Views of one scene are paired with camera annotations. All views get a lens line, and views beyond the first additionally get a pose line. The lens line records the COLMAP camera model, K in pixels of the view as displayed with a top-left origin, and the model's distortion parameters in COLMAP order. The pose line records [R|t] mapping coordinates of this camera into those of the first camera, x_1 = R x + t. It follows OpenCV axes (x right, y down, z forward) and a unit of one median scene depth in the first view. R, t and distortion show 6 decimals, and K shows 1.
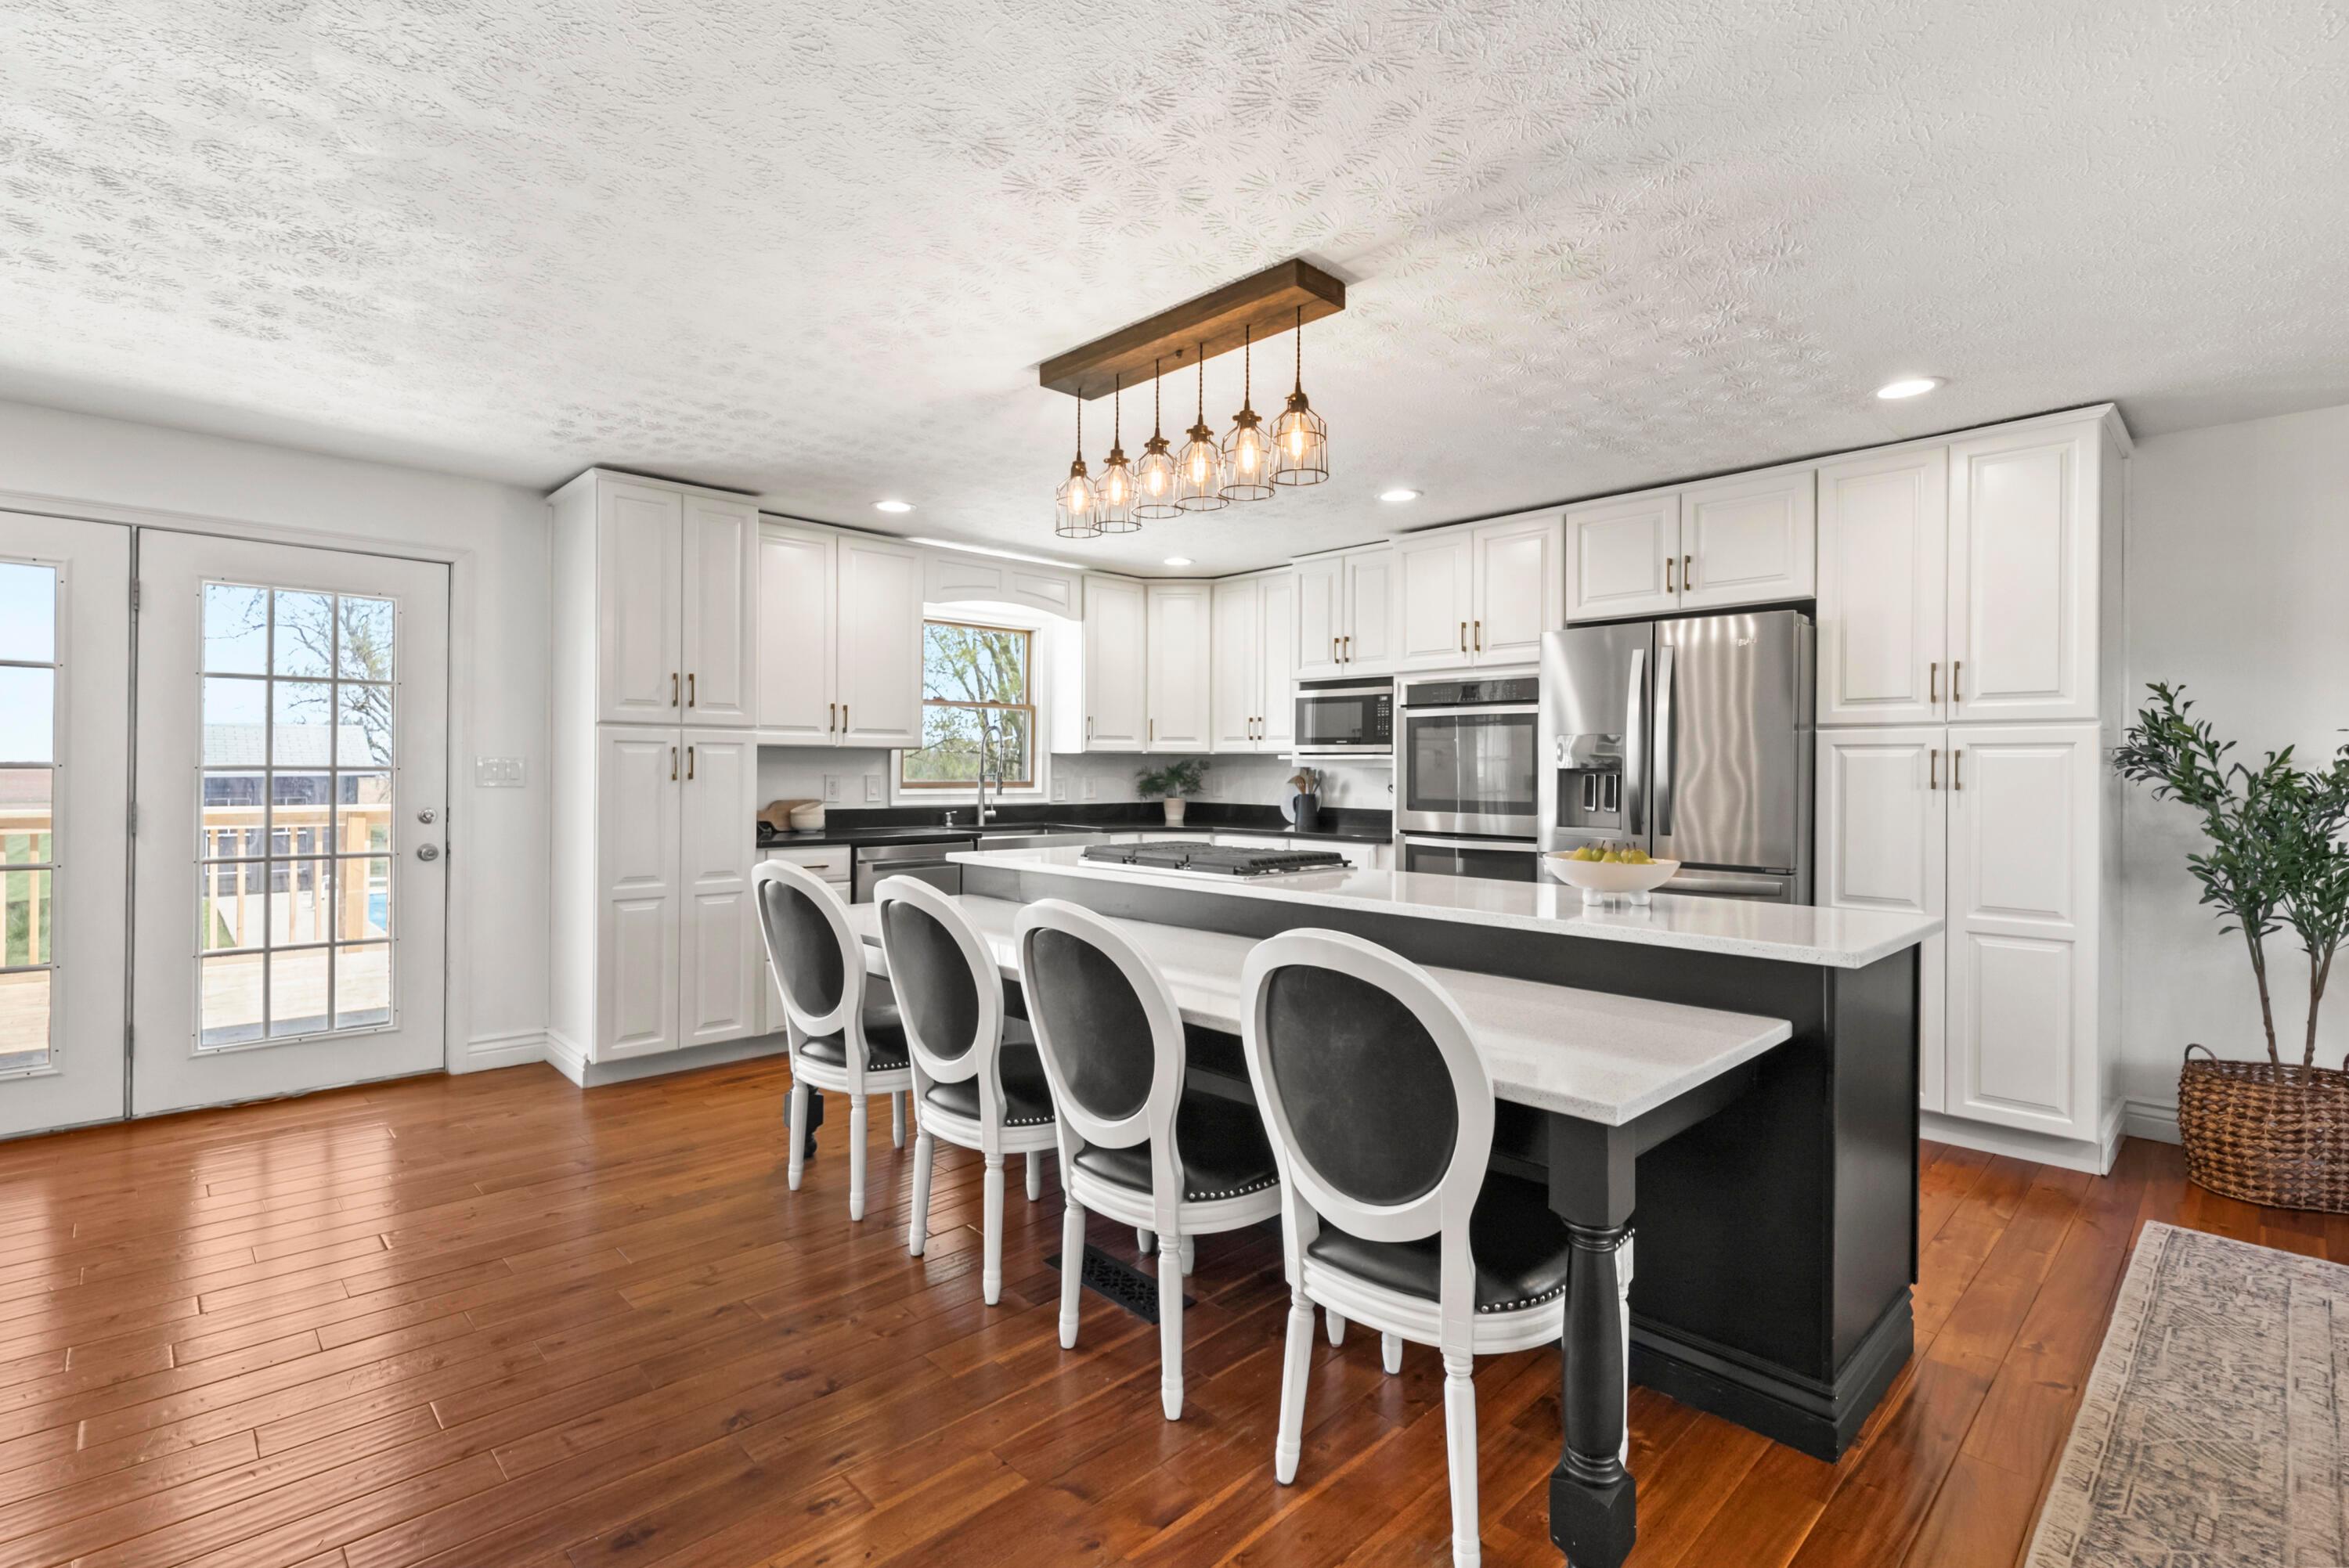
lens RADIAL K [[1079.9, 0, 1171.8], [0, 1079.9, 771.4], [0, 0, 1]] dist [0.001770, -0.000399]
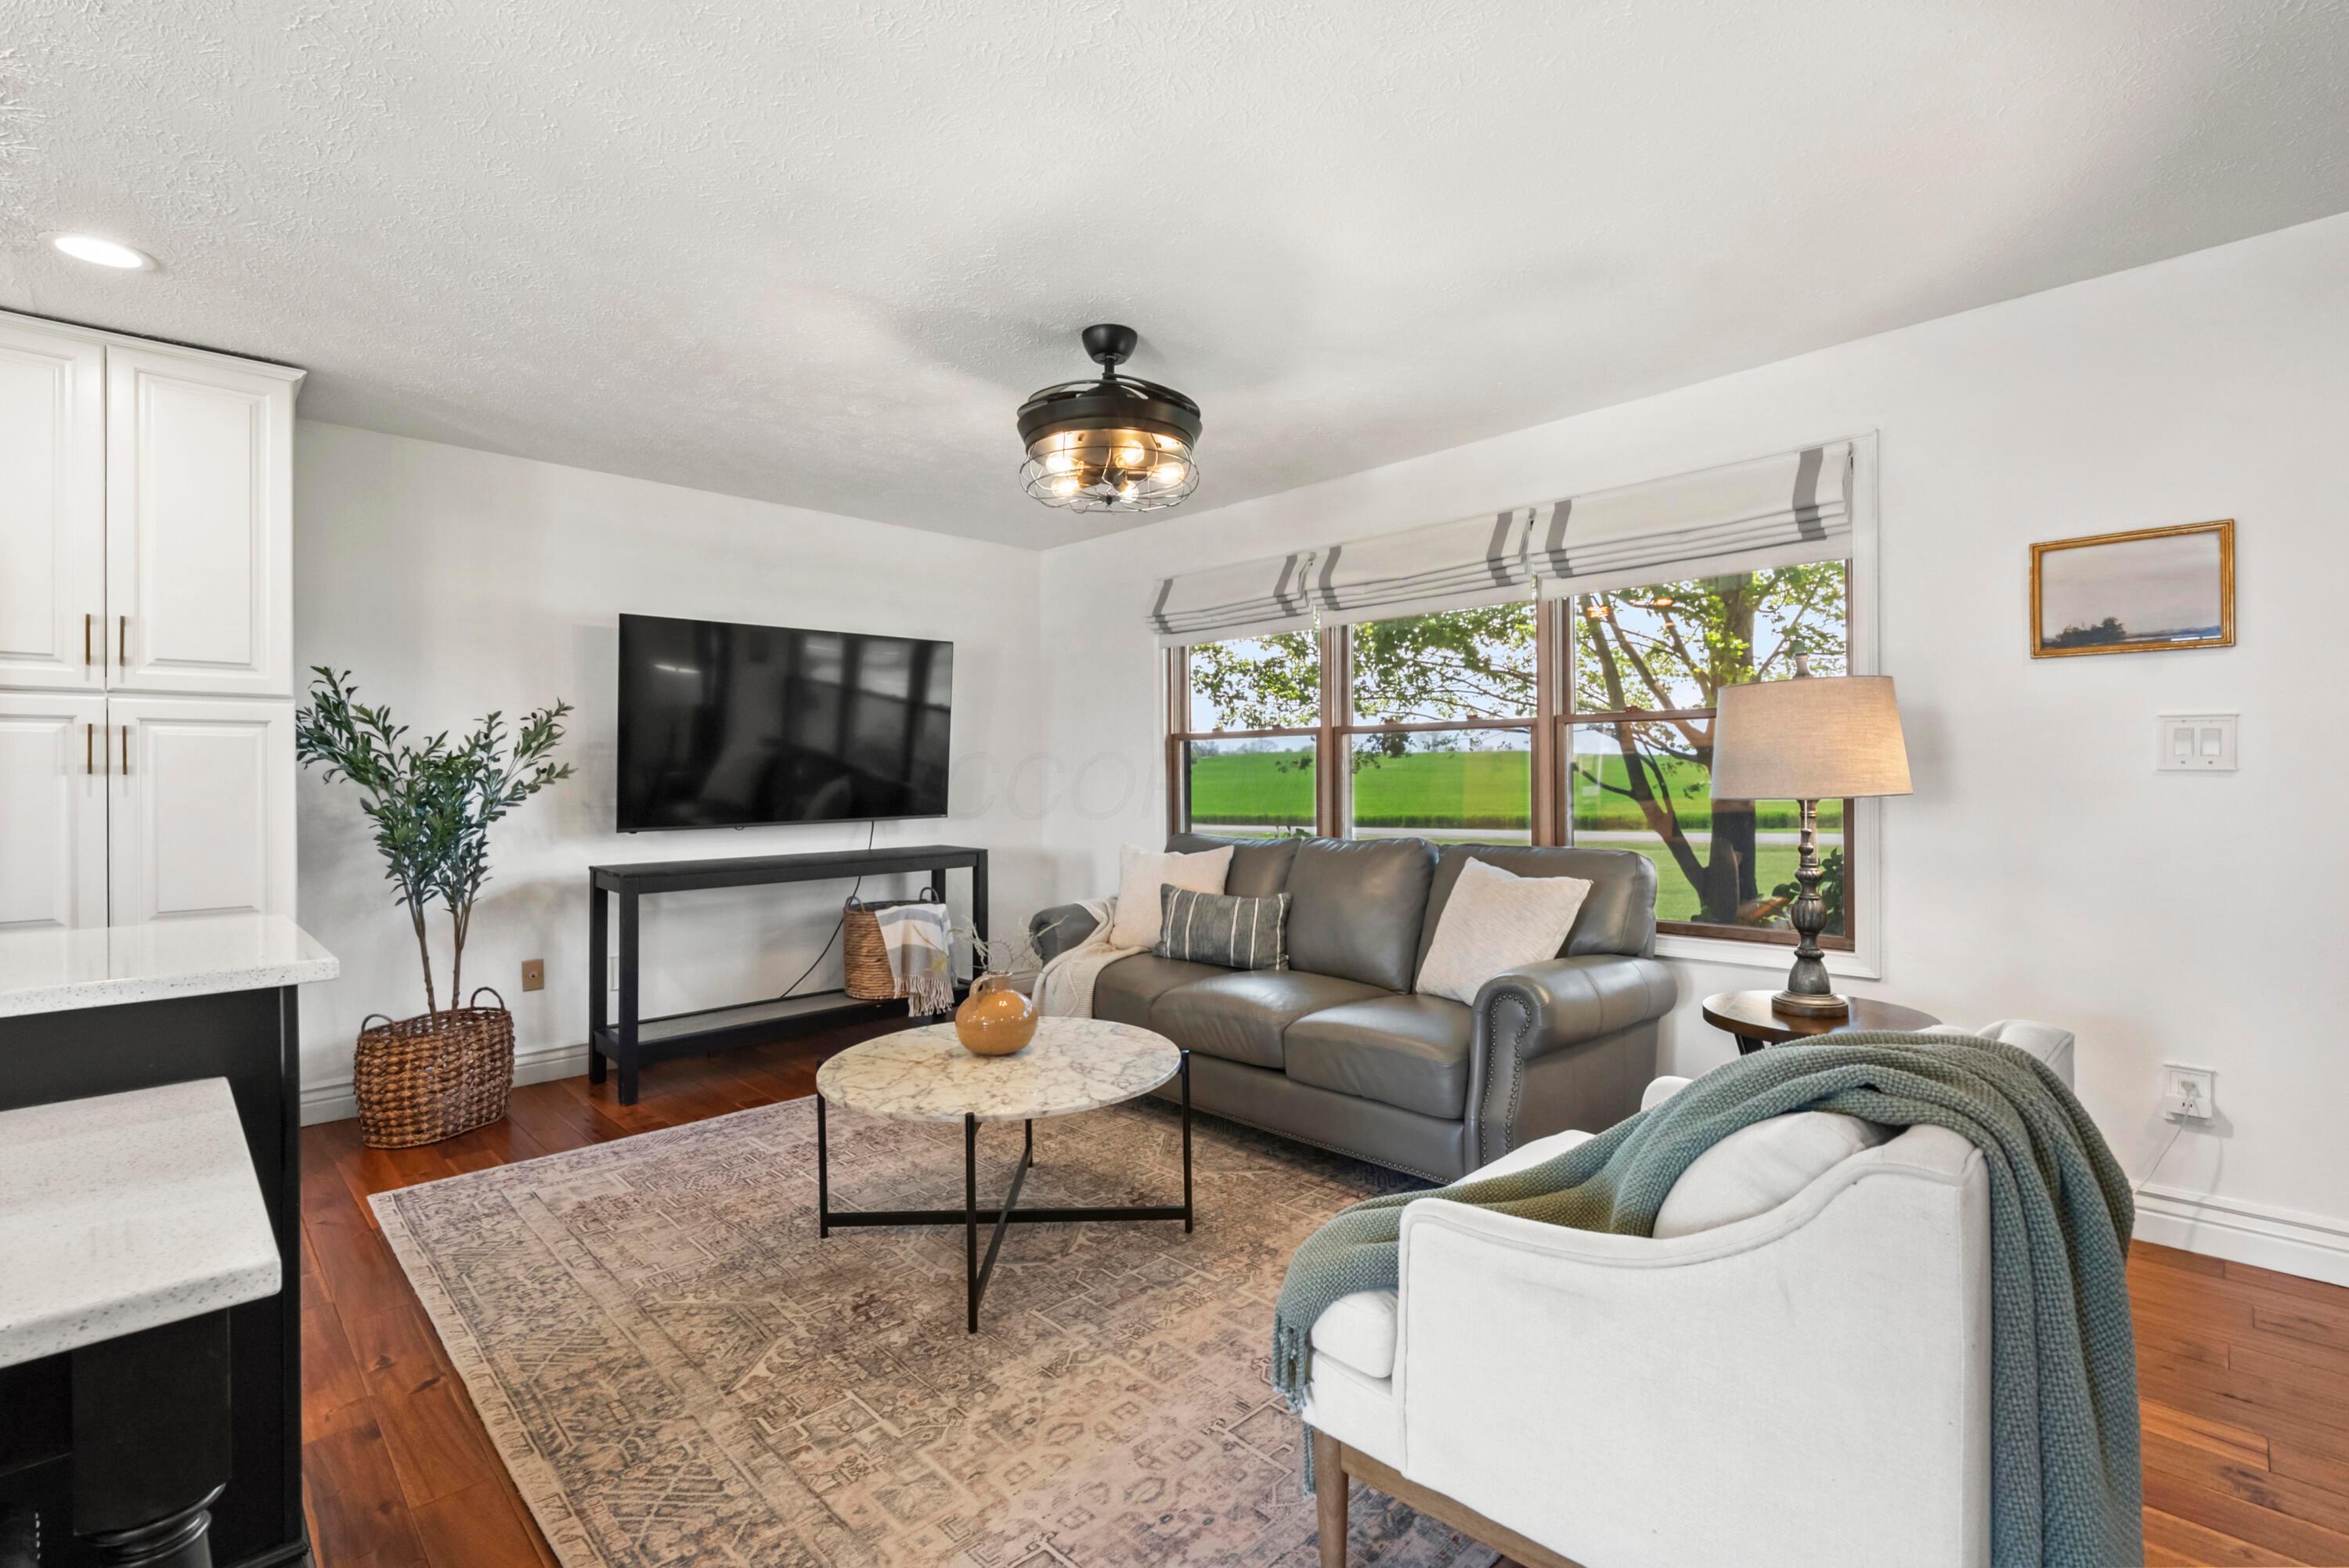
lens RADIAL K [[1056.0, 0, 1171.2], [0, 1056.0, 773.9], [0, 0, 1]] dist [0.000486, -0.000078]
pose [[-0.006243, -0.005613, 0.999965, -0.073592], [0.007243, 0.999958, 0.005658, 0.018166], [-0.999954, 0.007278, -0.006202, 0.219301]]
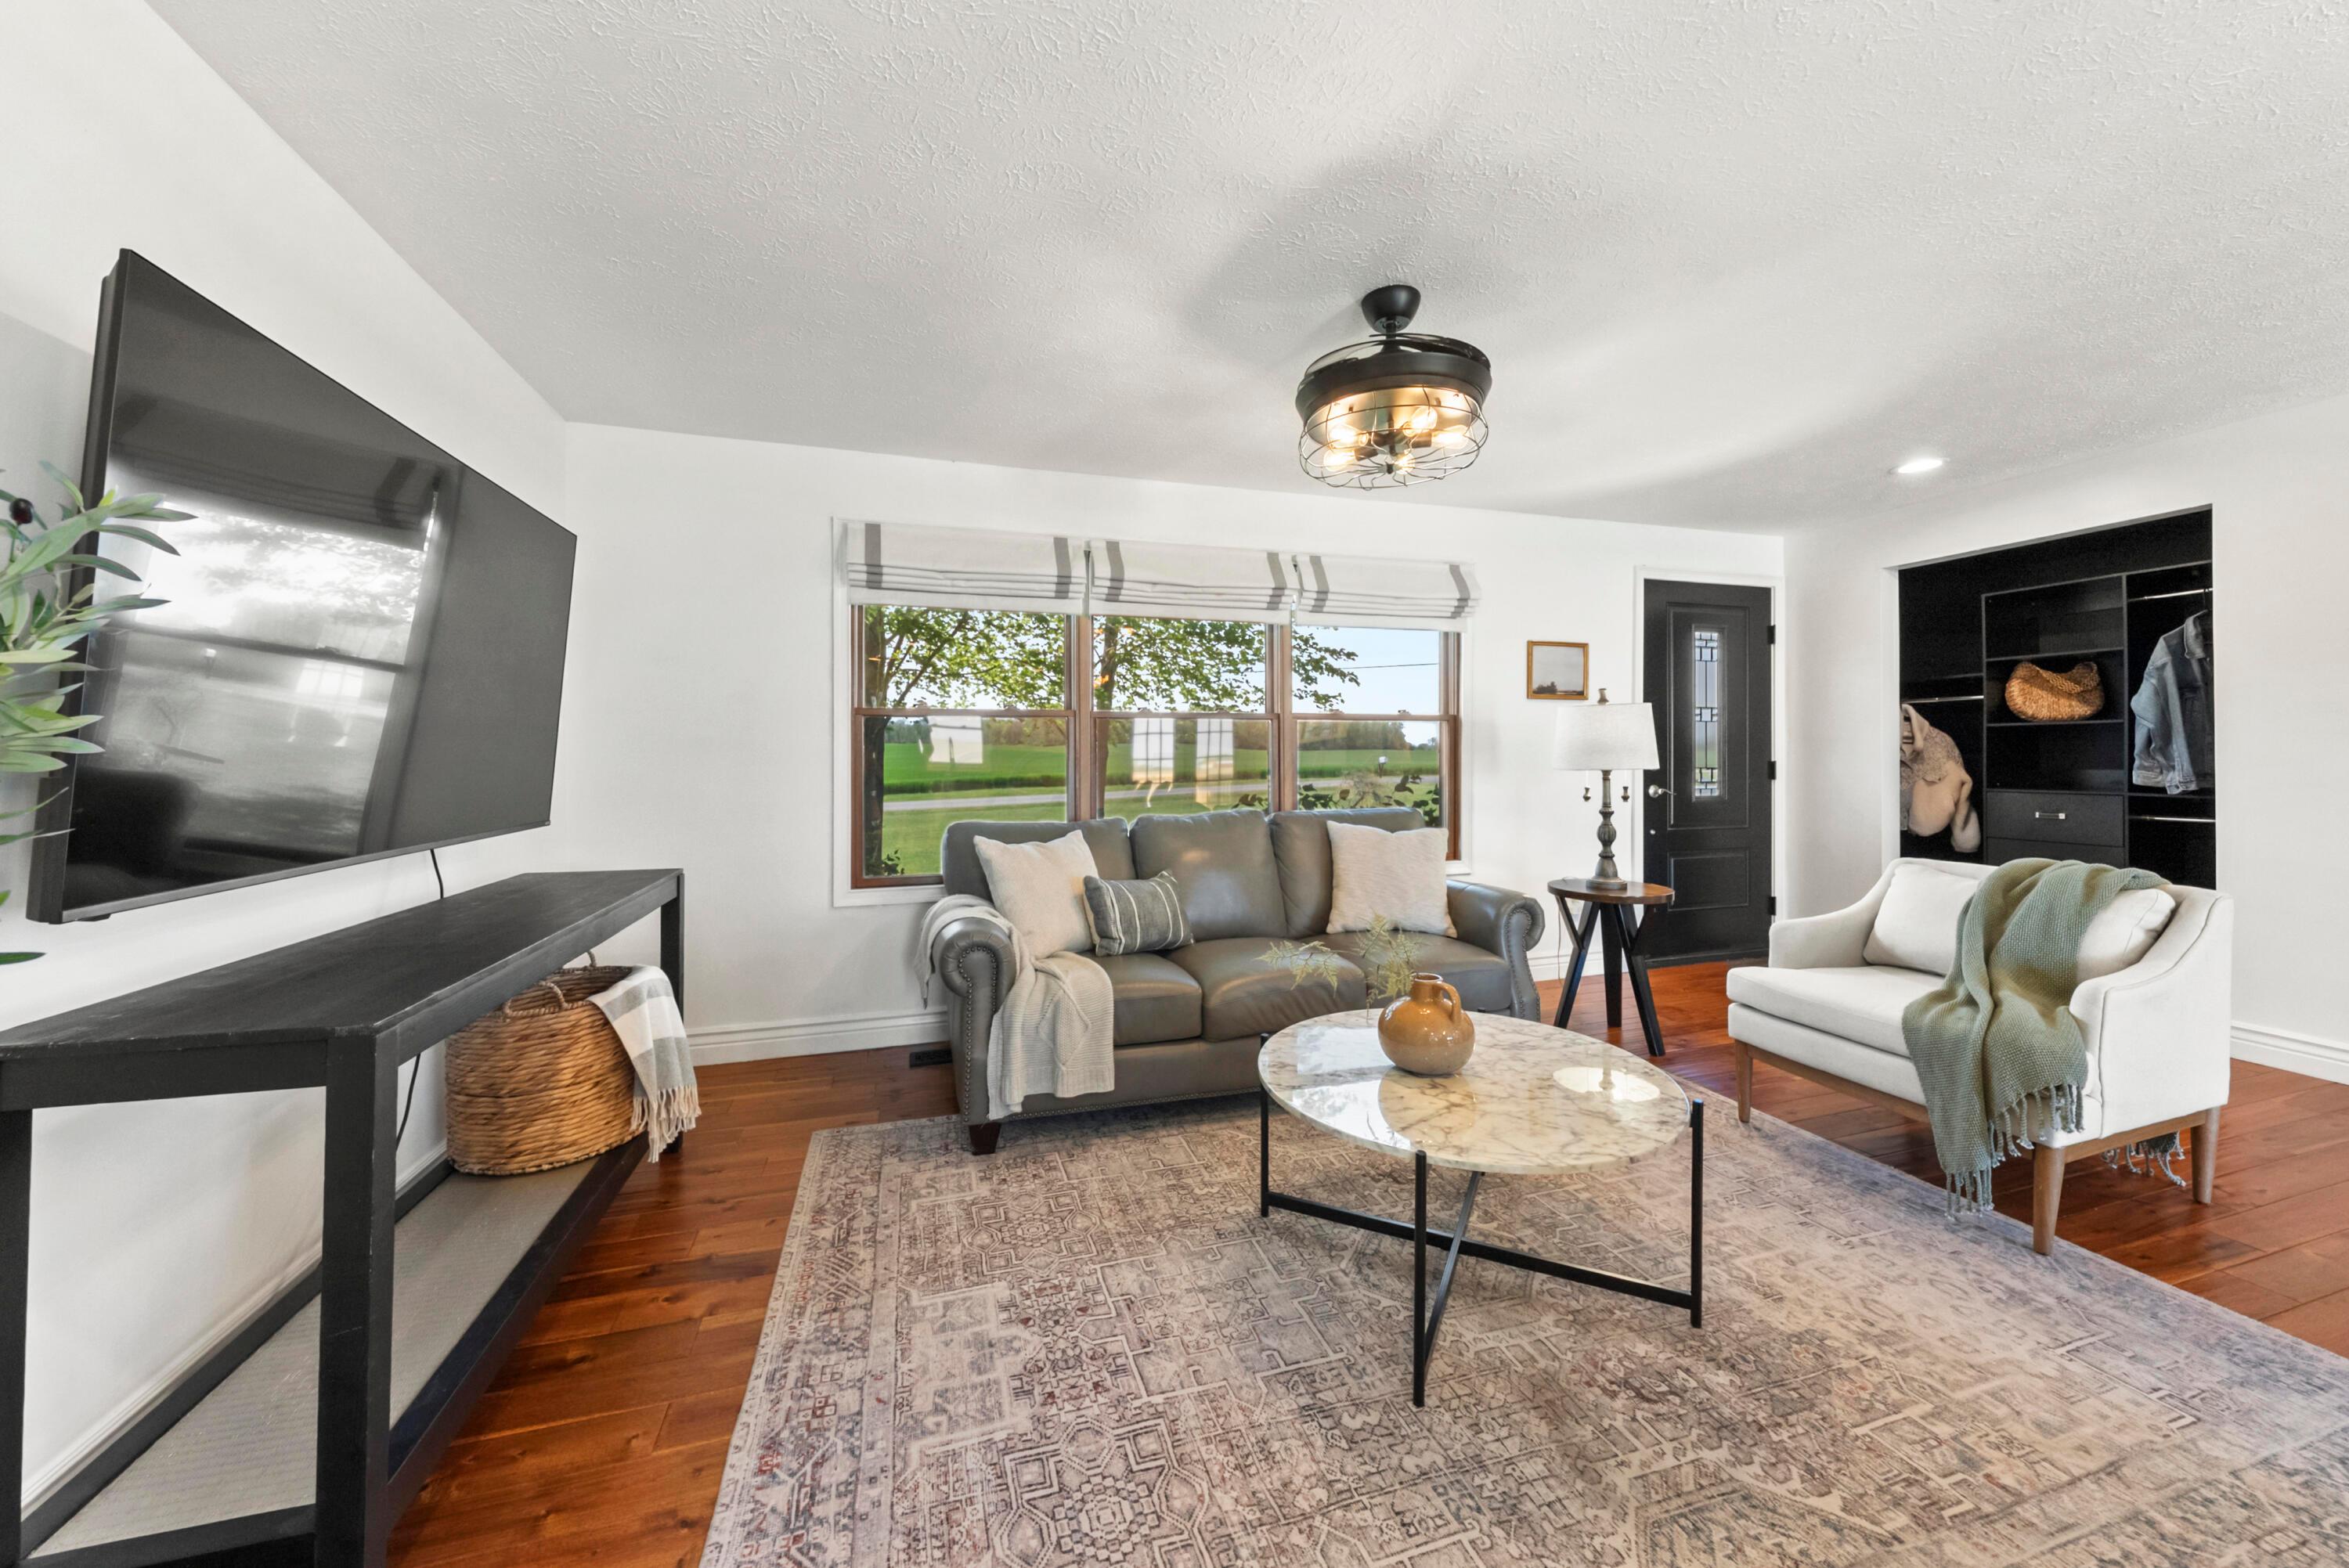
lens RADIAL K [[847.2, 0, 1170.6], [0, 847.2, 760.7], [0, 0, 1]] dist [-0.002155, -0.000128]
pose [[-0.892816, -0.003870, 0.450405, 0.617036], [-0.001391, 0.999982, 0.005835, 0.025555], [-0.450420, 0.004583, -0.892805, 0.915804]]
